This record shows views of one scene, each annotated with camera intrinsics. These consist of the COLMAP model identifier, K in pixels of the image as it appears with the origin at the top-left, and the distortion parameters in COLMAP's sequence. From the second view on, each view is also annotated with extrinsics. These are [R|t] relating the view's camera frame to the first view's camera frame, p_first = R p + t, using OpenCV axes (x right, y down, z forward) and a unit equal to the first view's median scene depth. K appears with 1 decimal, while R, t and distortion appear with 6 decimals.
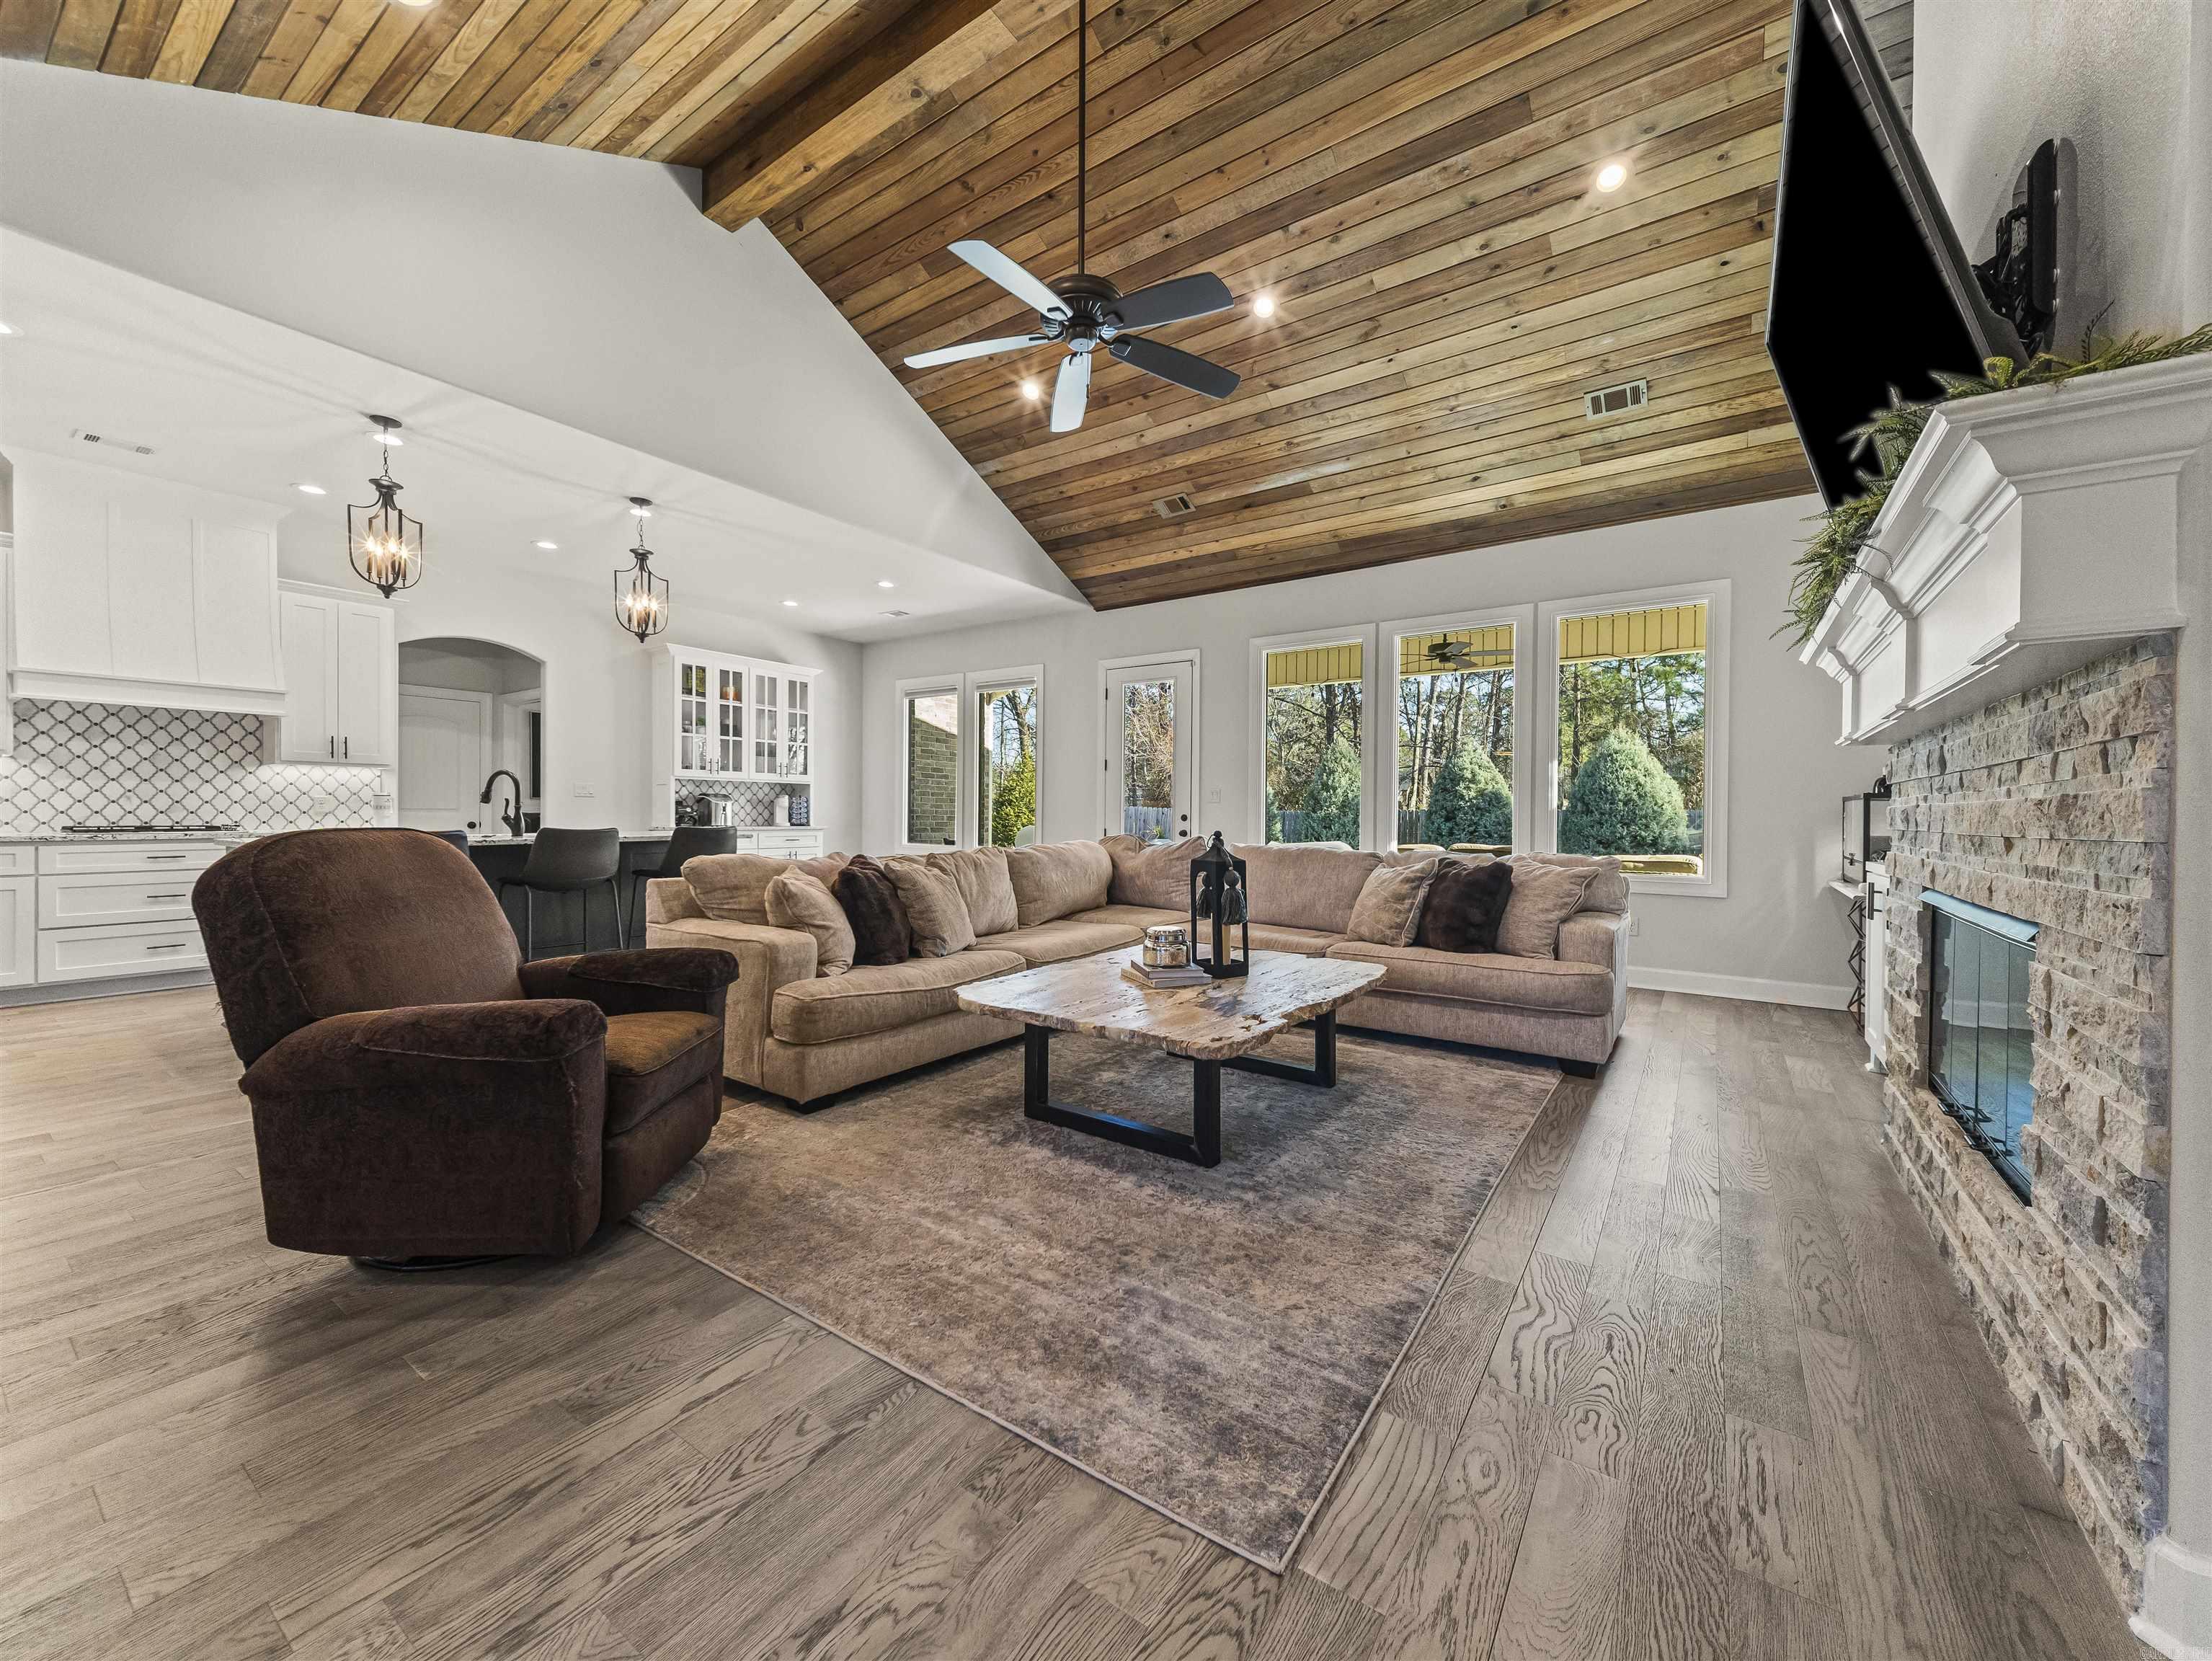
lens RADIAL K [[844.1, 0, 1110.2], [0, 844.1, 817.1], [0, 0, 1]] dist [0.031262, -0.012513]
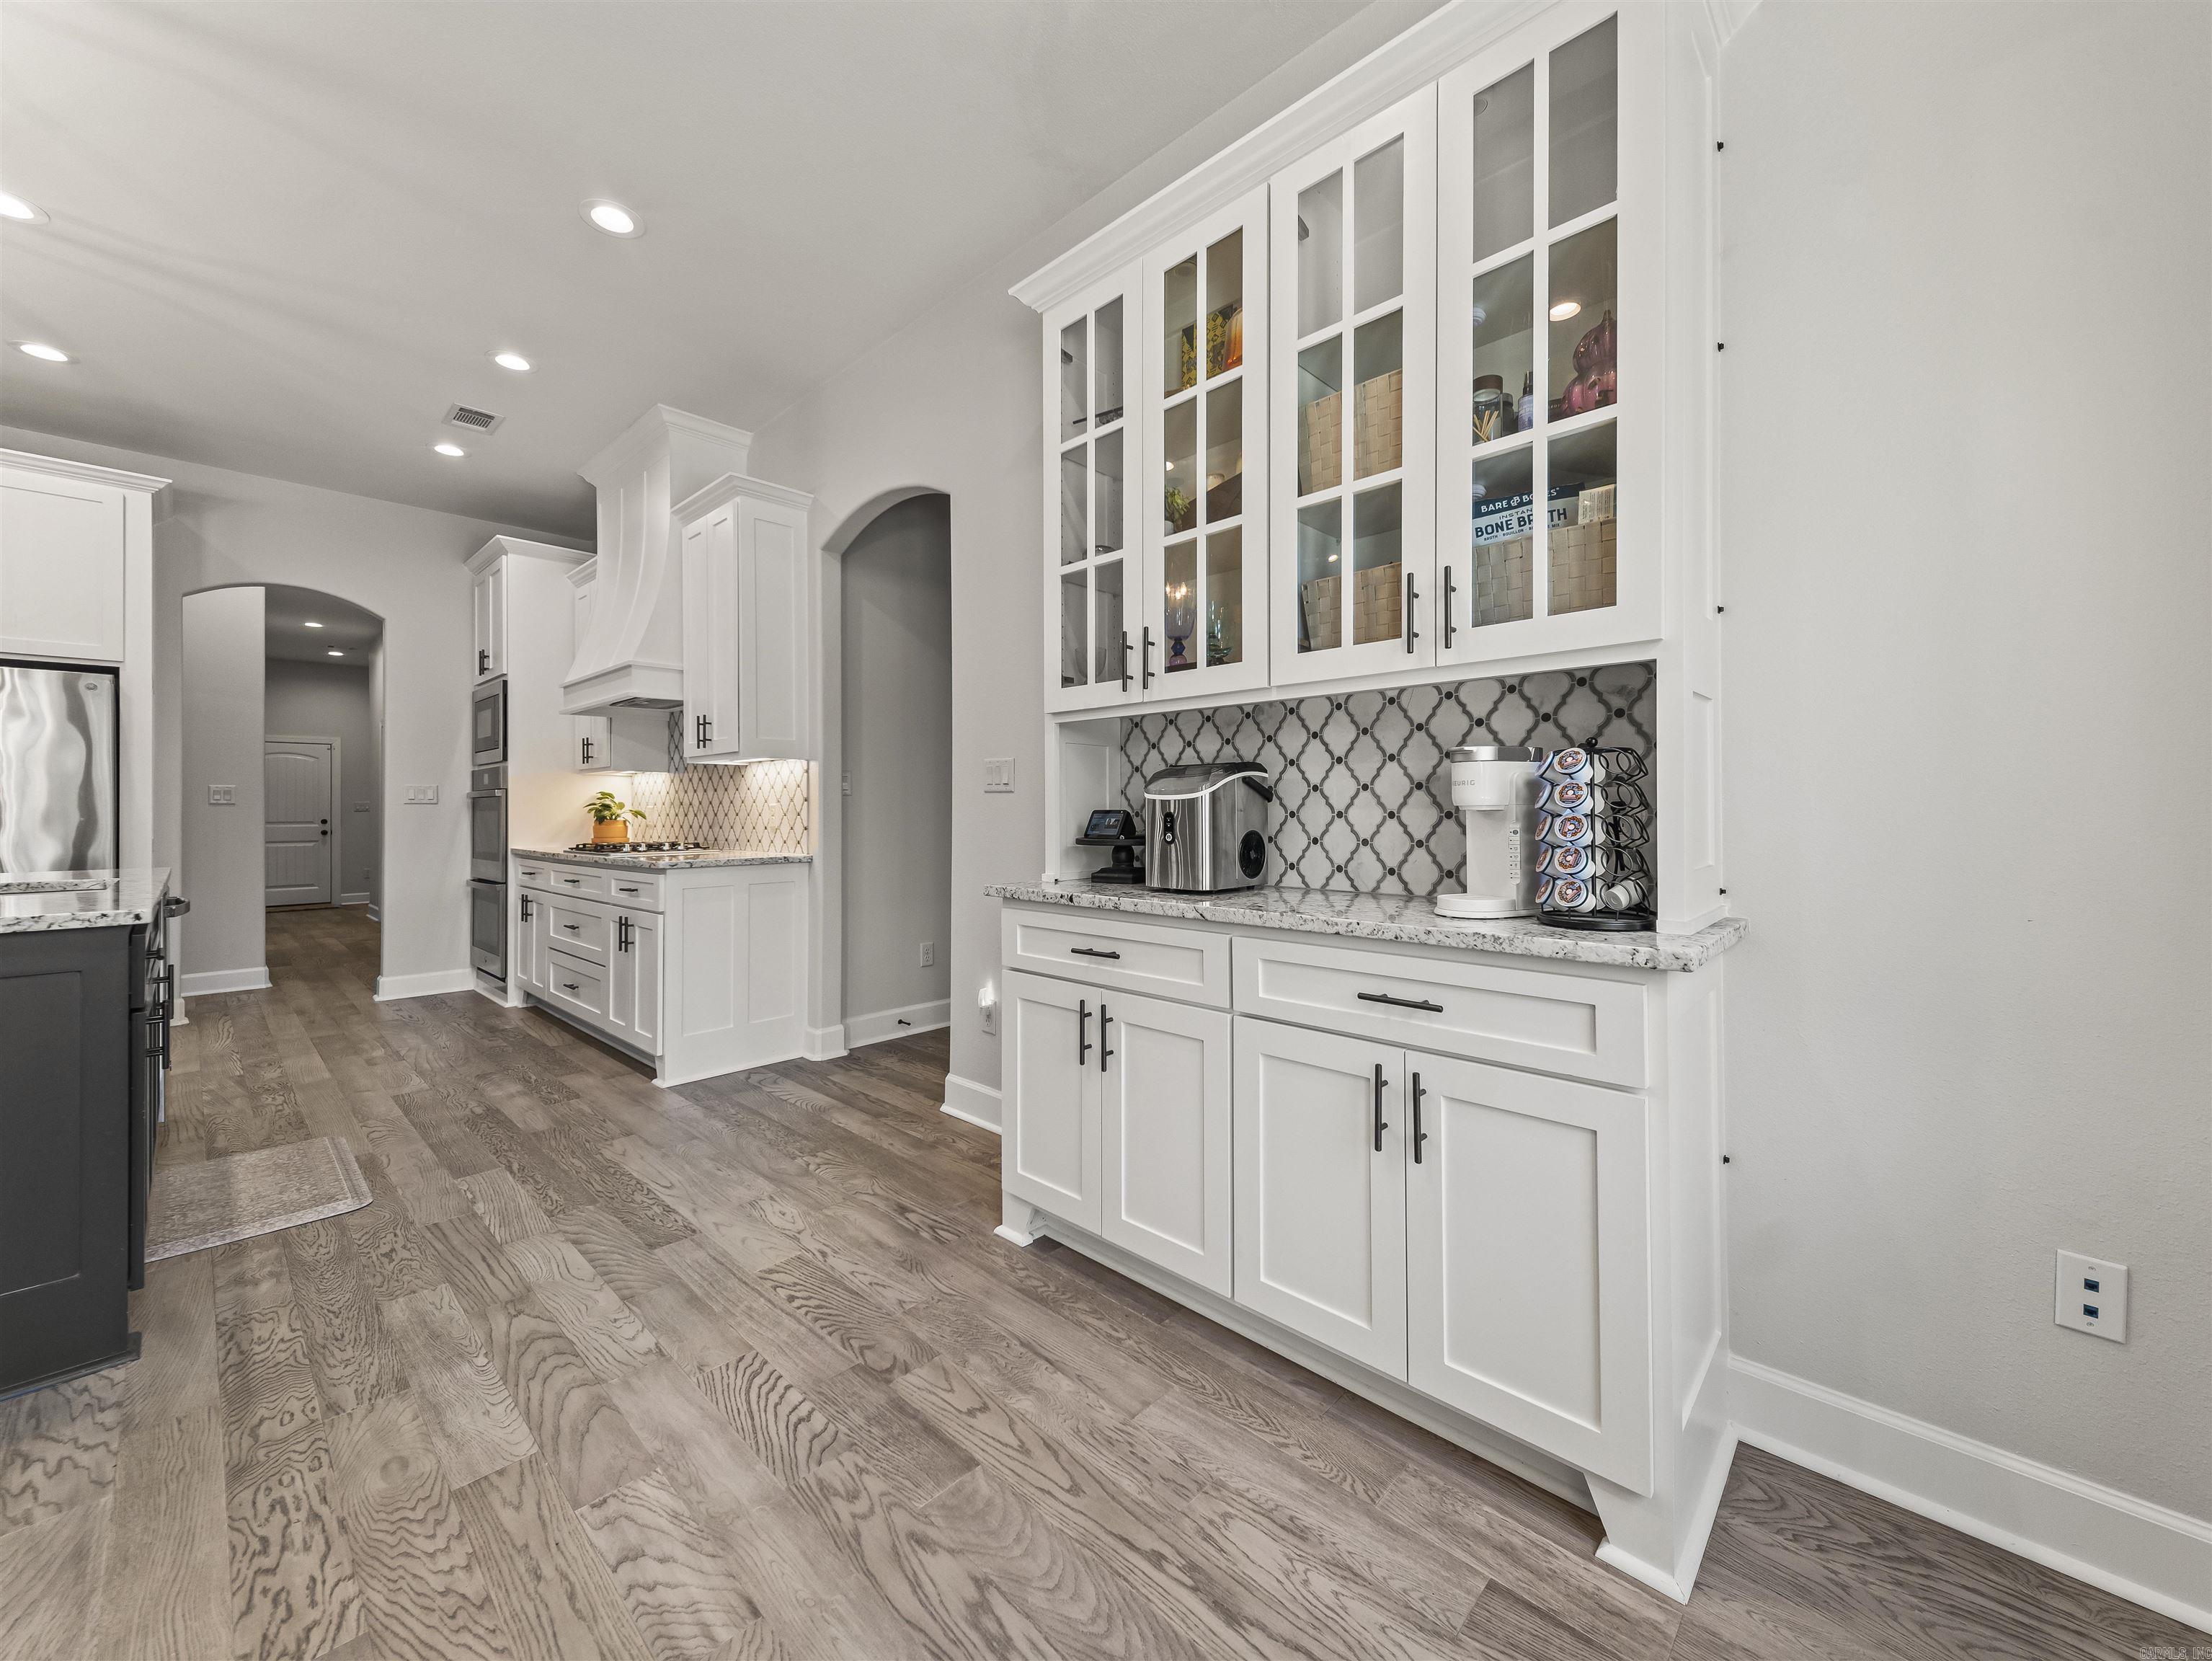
lens RADIAL K [[861.5, 0, 1117.8], [0, 861.5, 804.1], [0, 0, 1]] dist [0.032331, -0.011938]
pose [[-0.149961, -0.013535, -0.988599, -0.312933], [-0.001397, 0.999908, -0.013478, -0.018055], [0.988691, -0.000640, -0.149966, 1.584308]]
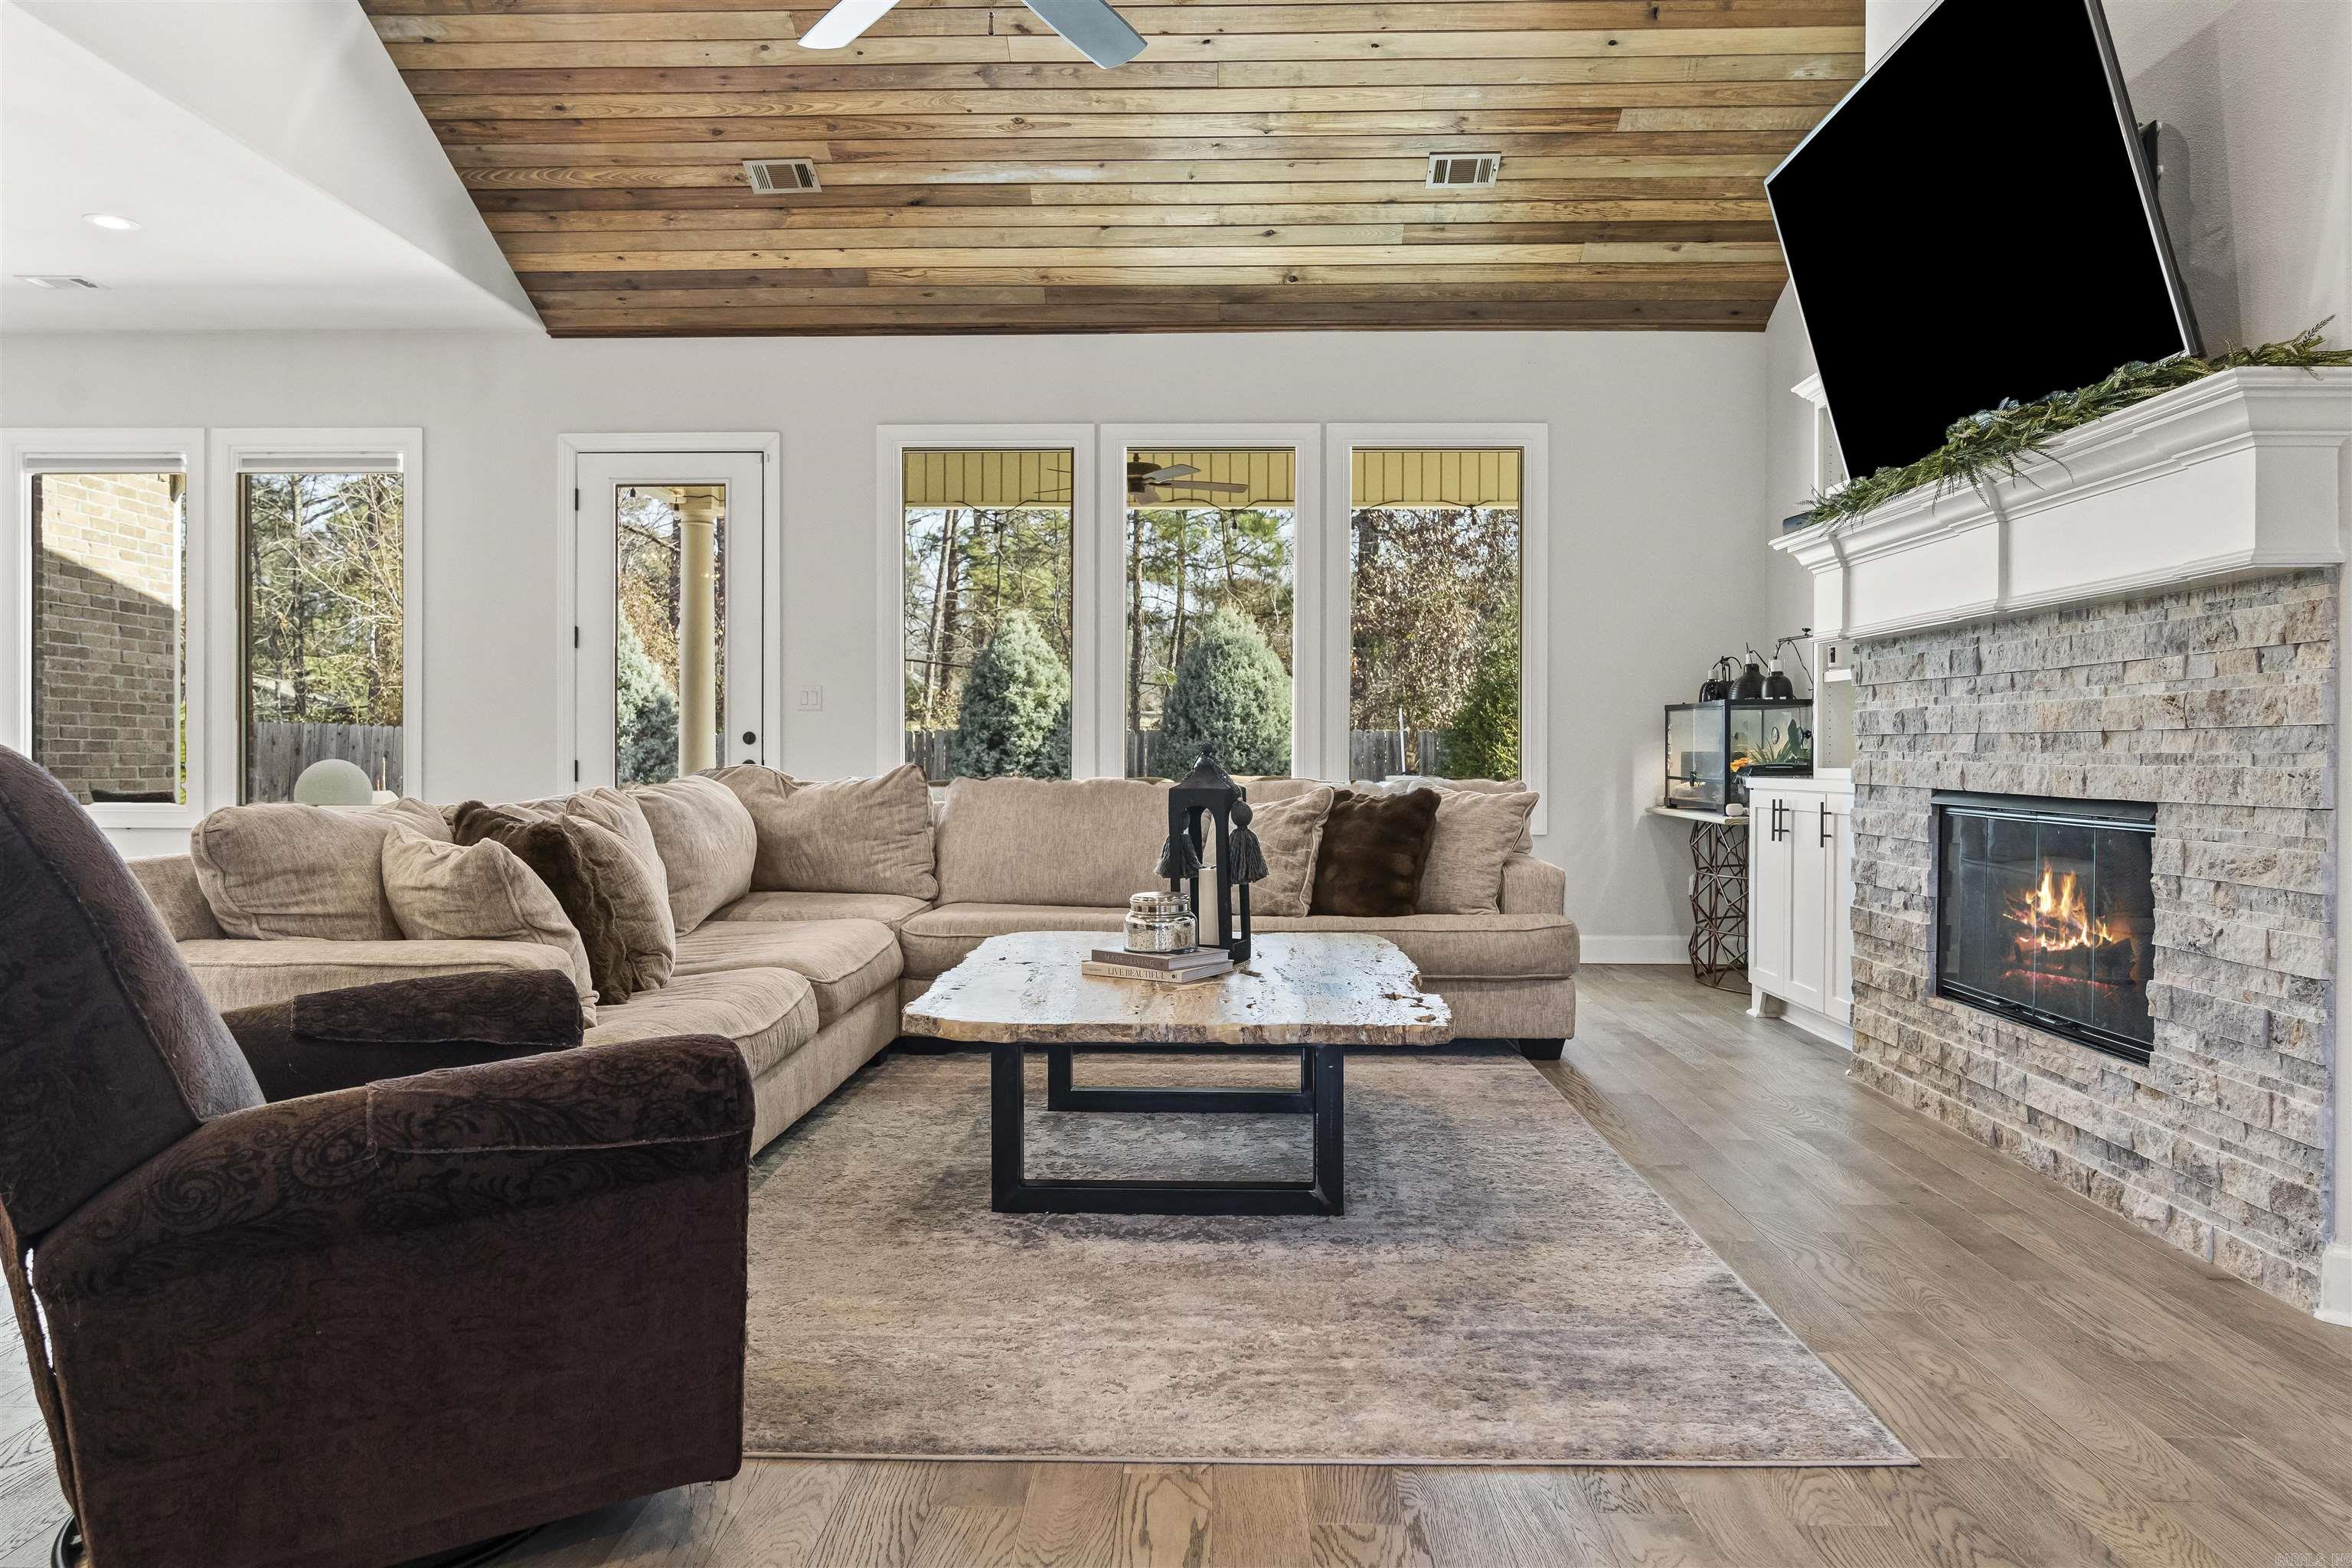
lens RADIAL K [[1580.1, 0, 1173.1], [0, 1580.1, 758.8], [0, 0, 1]] dist [-0.028613, 0.024775]
pose [[0.835902, -0.010794, 0.548772, -0.350365], [0.007273, 0.999937, 0.008589, 0.010696], [-0.548830, -0.003189, 0.835928, -0.008532]]
